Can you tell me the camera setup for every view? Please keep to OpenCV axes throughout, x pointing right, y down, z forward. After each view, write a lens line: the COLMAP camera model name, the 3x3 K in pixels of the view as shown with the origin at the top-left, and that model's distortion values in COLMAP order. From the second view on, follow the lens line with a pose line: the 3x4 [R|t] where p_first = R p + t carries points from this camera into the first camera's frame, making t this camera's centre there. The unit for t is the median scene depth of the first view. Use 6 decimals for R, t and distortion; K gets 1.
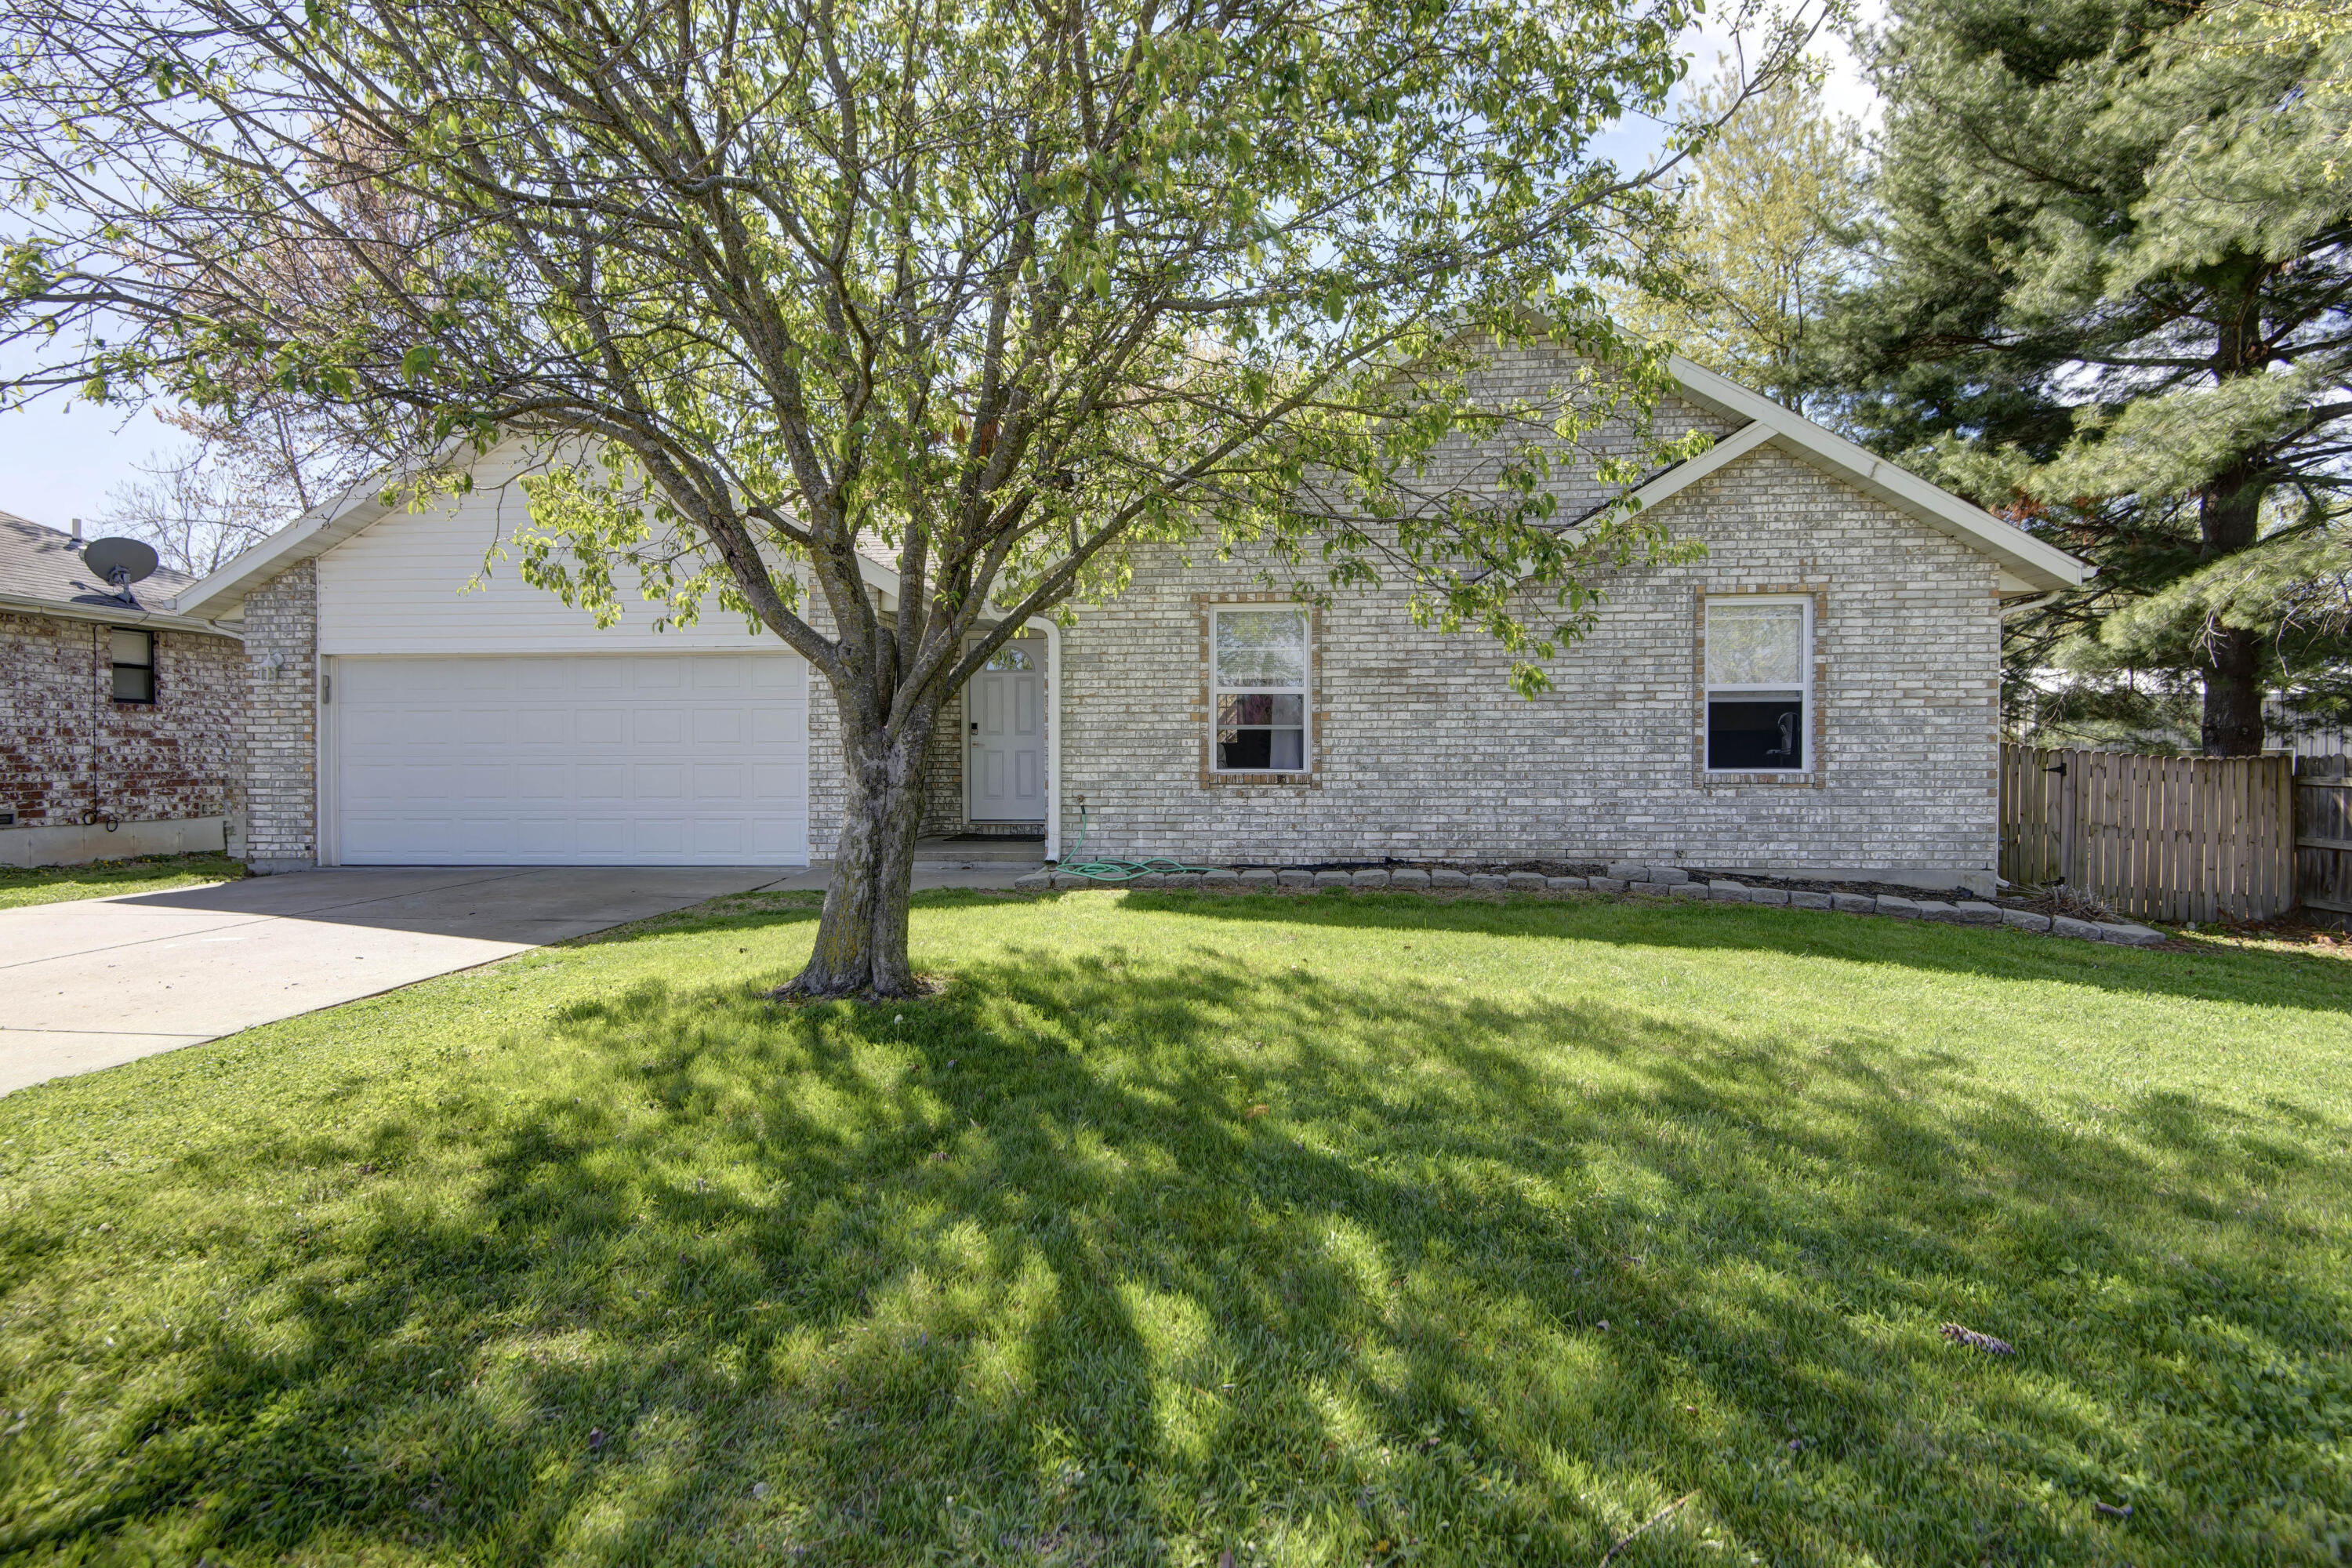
lens RADIAL K [[1235.2, 0, 1176.7], [0, 1235.2, 786.9], [0, 0, 1]] dist [0.001433, -0.000236]
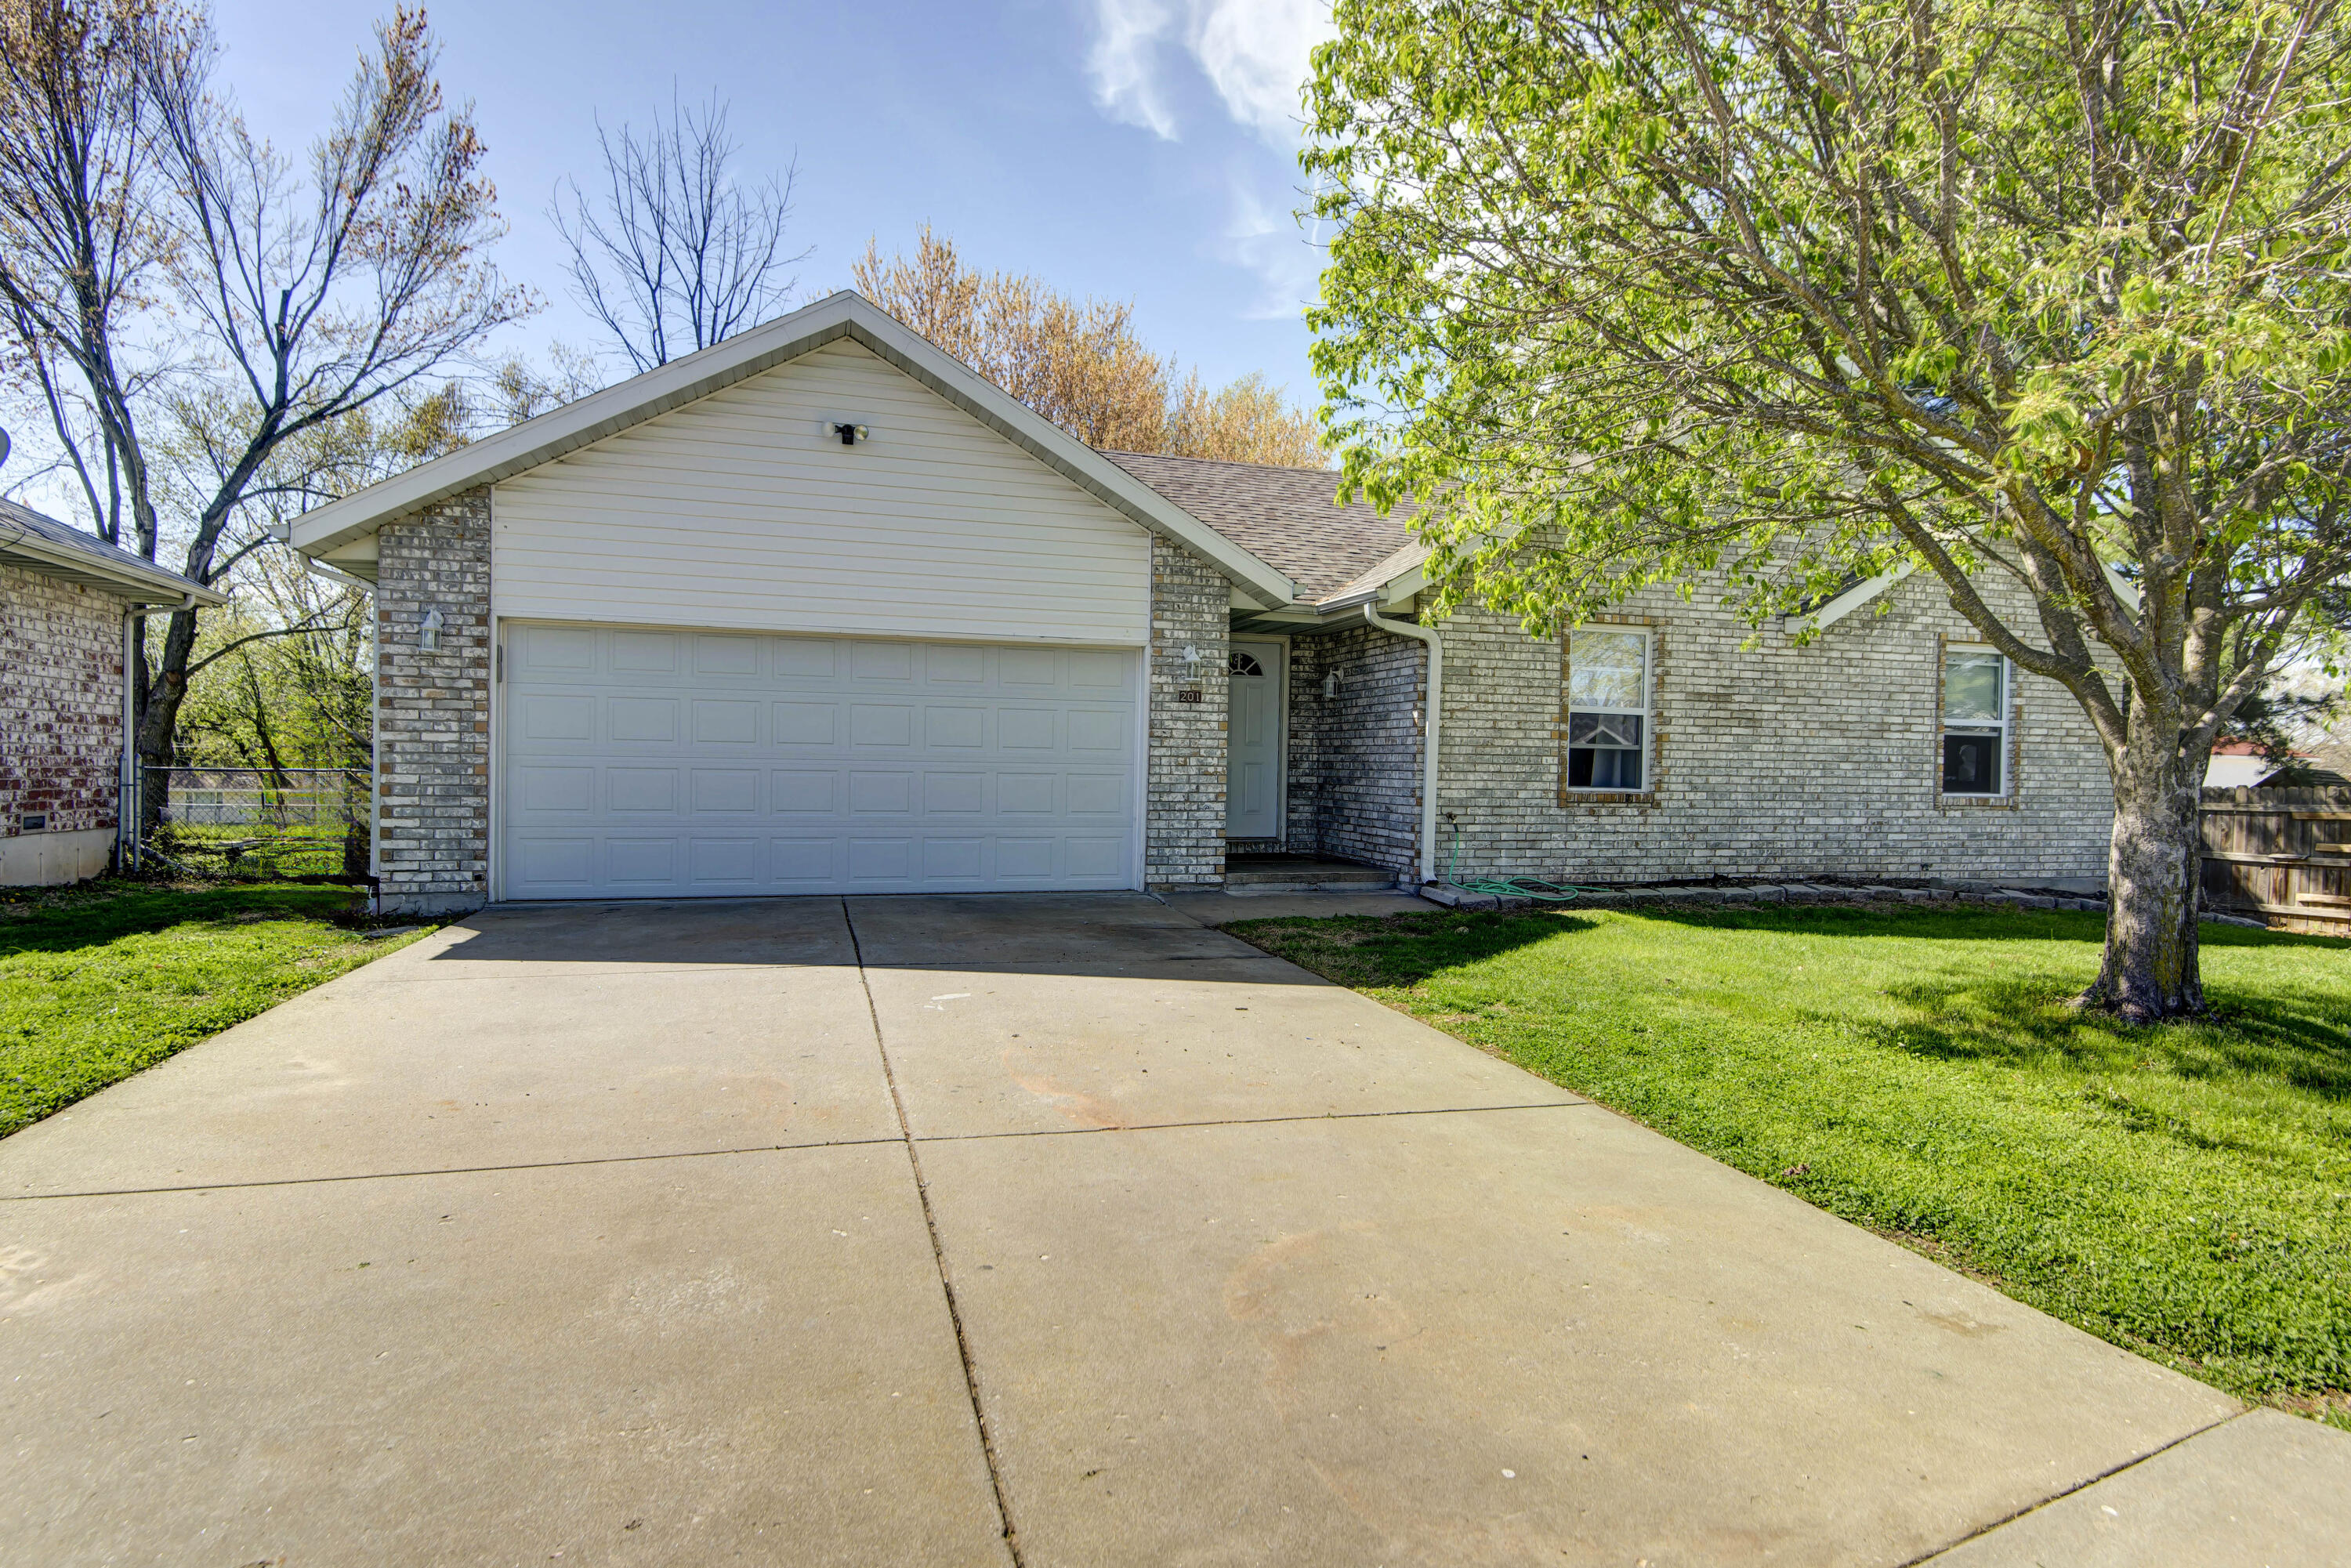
lens RADIAL K [[1234.6, 0, 1173.8], [0, 1234.6, 784.3], [0, 0, 1]] dist [0.001433, -0.000236]
pose [[0.933649, 0.013817, 0.357922, -0.634753], [-0.008849, 0.999840, -0.015517, 0.001540], [-0.358079, 0.011320, 0.933623, 0.181850]]
